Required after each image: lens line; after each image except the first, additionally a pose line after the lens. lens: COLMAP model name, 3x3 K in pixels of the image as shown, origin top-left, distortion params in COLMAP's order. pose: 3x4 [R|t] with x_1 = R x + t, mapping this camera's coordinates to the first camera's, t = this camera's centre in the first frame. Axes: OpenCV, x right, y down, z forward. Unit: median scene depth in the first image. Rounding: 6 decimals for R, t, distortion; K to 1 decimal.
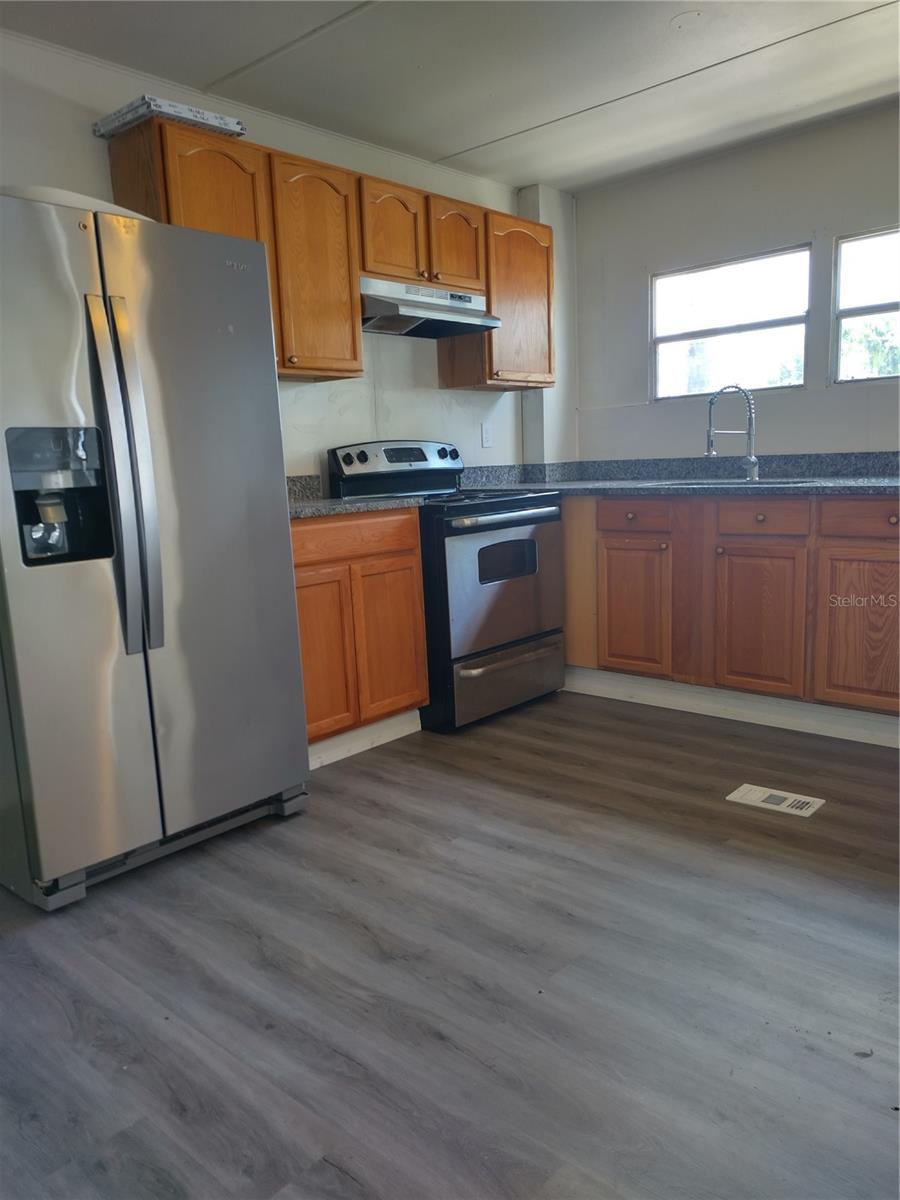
lens RADIAL K [[883.8, 0, 449.3], [0, 883.8, 606.8], [0, 0, 1]] dist [0.038915, -0.043873]
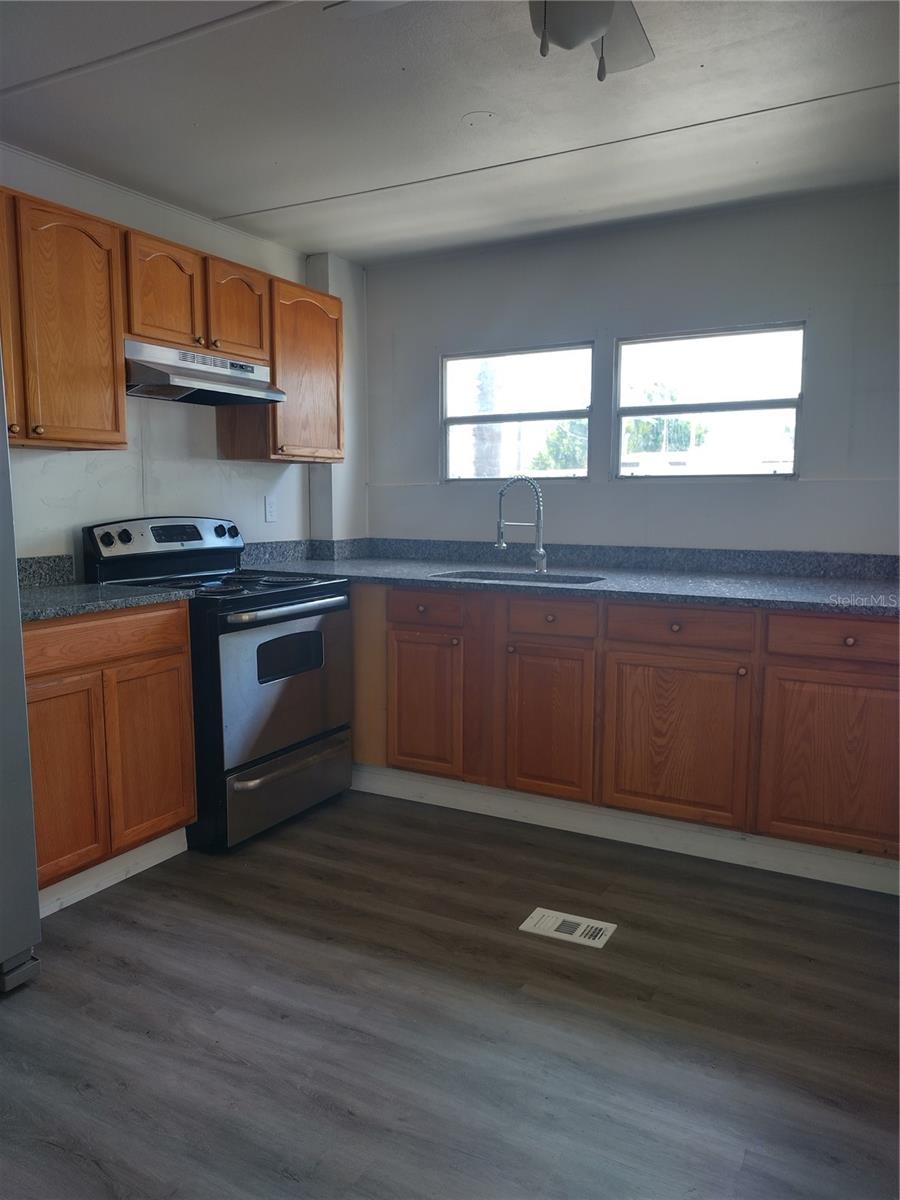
lens RADIAL K [[883.8, 0, 451.4], [0, 883.8, 599.2], [0, 0, 1]] dist [0.038915, -0.043873]
pose [[0.972086, 0.014155, 0.234196, 0.013487], [-0.002053, 0.998653, -0.051840, -0.067787], [-0.234614, 0.049912, 0.970806, 0.070437]]
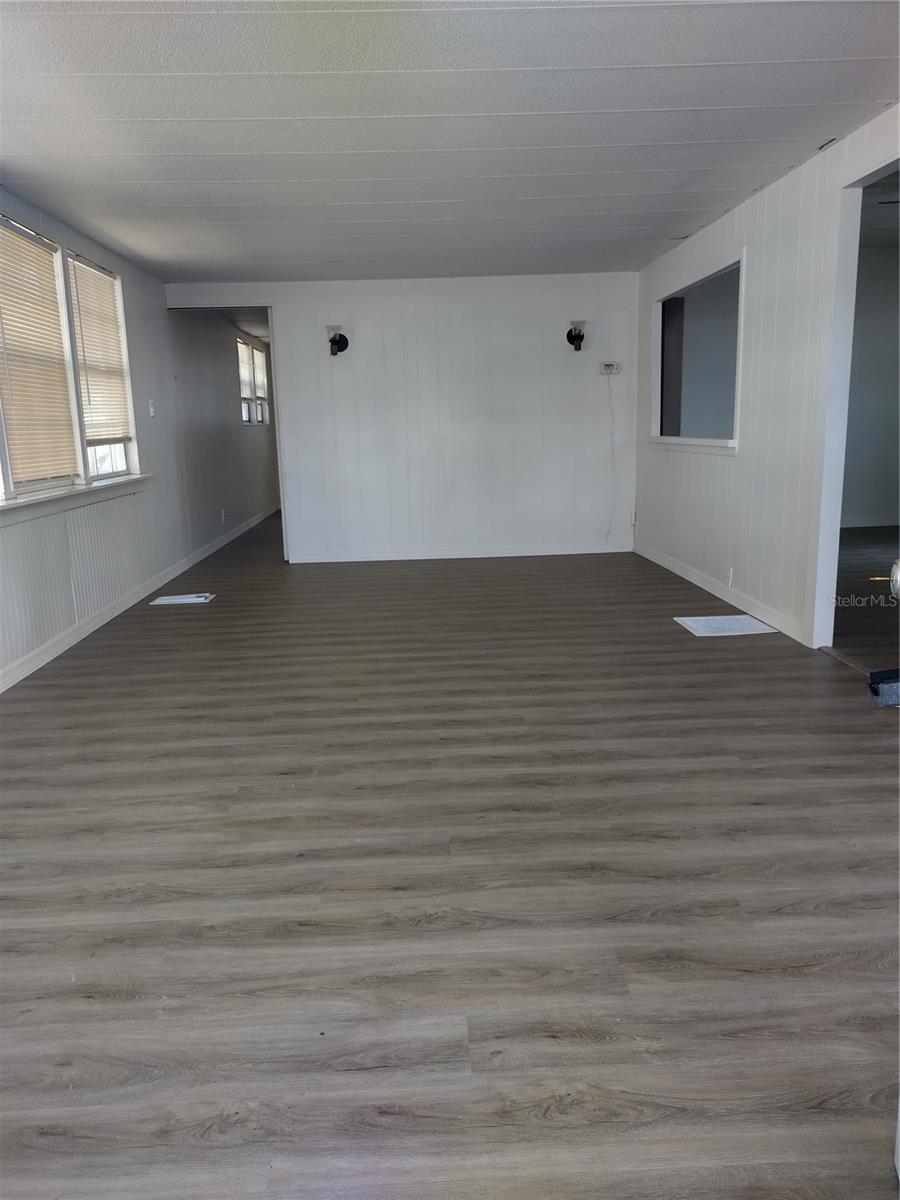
lens RADIAL K [[883.8, 0, 450.4], [0, 883.8, 597.9], [0, 0, 1]] dist [0.038915, -0.043873]
pose [[-0.716385, 0.192653, -0.670580, 0.235965], [-0.065169, 0.938444, 0.339229, -0.181204], [0.694655, 0.286720, -0.659732, 1.046164]]
